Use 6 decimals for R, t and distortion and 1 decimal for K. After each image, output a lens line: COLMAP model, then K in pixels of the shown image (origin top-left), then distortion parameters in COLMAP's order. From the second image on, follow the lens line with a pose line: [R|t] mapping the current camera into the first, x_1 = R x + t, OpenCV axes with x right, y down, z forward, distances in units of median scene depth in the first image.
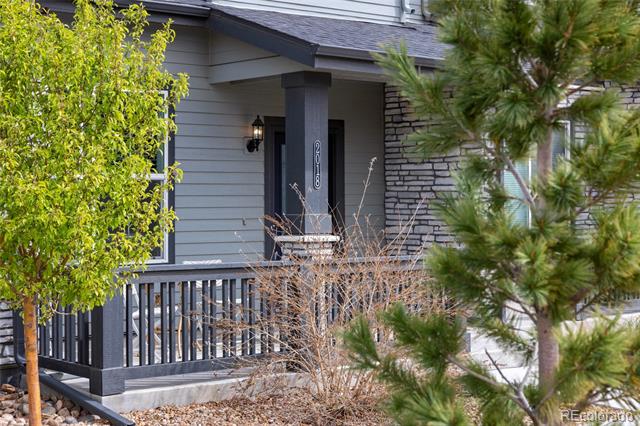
lens RADIAL K [[1201.6, 0, 317.8], [0, 1201.6, 213.1], [0, 0, 1]] dist [0.148987, 0.000000]
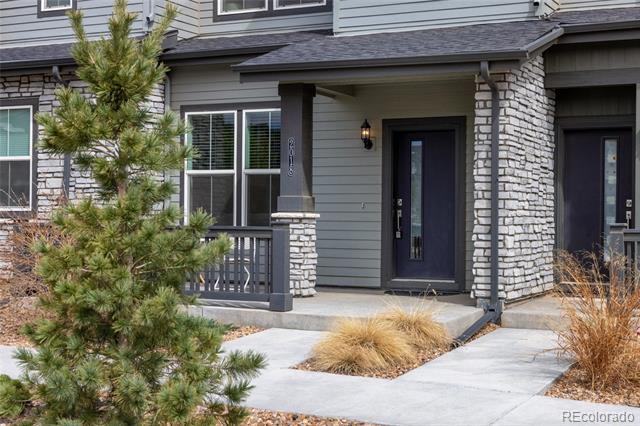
lens RADIAL K [[1034.0, 0, 320.0], [0, 1034.0, 209.7], [0, 0, 1]] dist [0.010712, 0.000000]
pose [[0.383347, 0.000826, -0.923604, 0.874561], [-0.017916, 0.999818, -0.006542, 0.018886], [0.923431, 0.019055, 0.383292, 0.523724]]
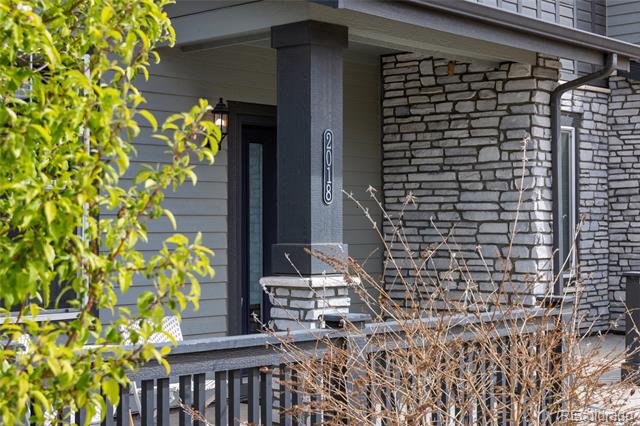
lens RADIAL K [[1117.0, 0, 320.9], [0, 1117.0, 214.0], [0, 0, 1]] dist [0.051488, 0.000000]
pose [[0.993905, 0.003334, 0.110186, -0.060018], [-0.001066, 0.999786, -0.020643, -0.002207], [-0.110232, 0.020400, 0.993697, 0.346670]]
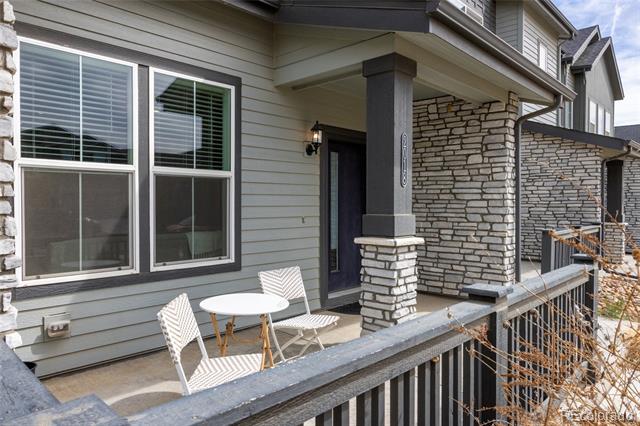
lens RADIAL K [[447.8, 0, 318.4], [0, 447.8, 211.0], [0, 0, 1]] dist [0.009355, -0.000353]
pose [[0.994982, 0.003469, 0.099996, -0.084361], [-0.004314, 0.999957, 0.008243, -0.003688], [-0.099963, -0.008633, 0.994954, 0.571395]]
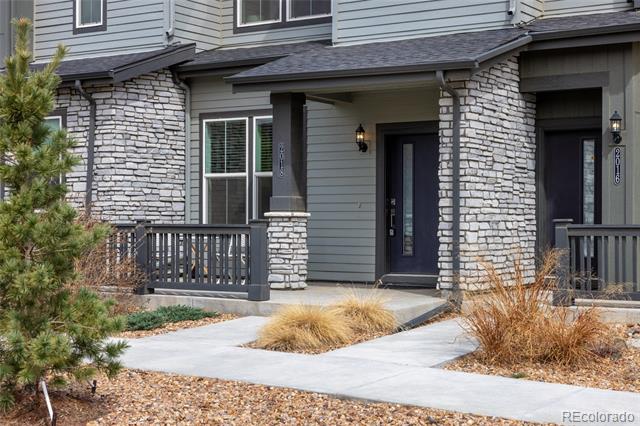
lens RADIAL K [[1095.0, 0, 320.8], [0, 1095.0, 215.6], [0, 0, 1]] dist [0.002207, 0.000000]
pose [[0.274217, 0.000207, -0.961668, 1.043281], [-0.012162, 0.999921, -0.003252, 0.022514], [0.961591, 0.012588, 0.274198, 0.600574]]
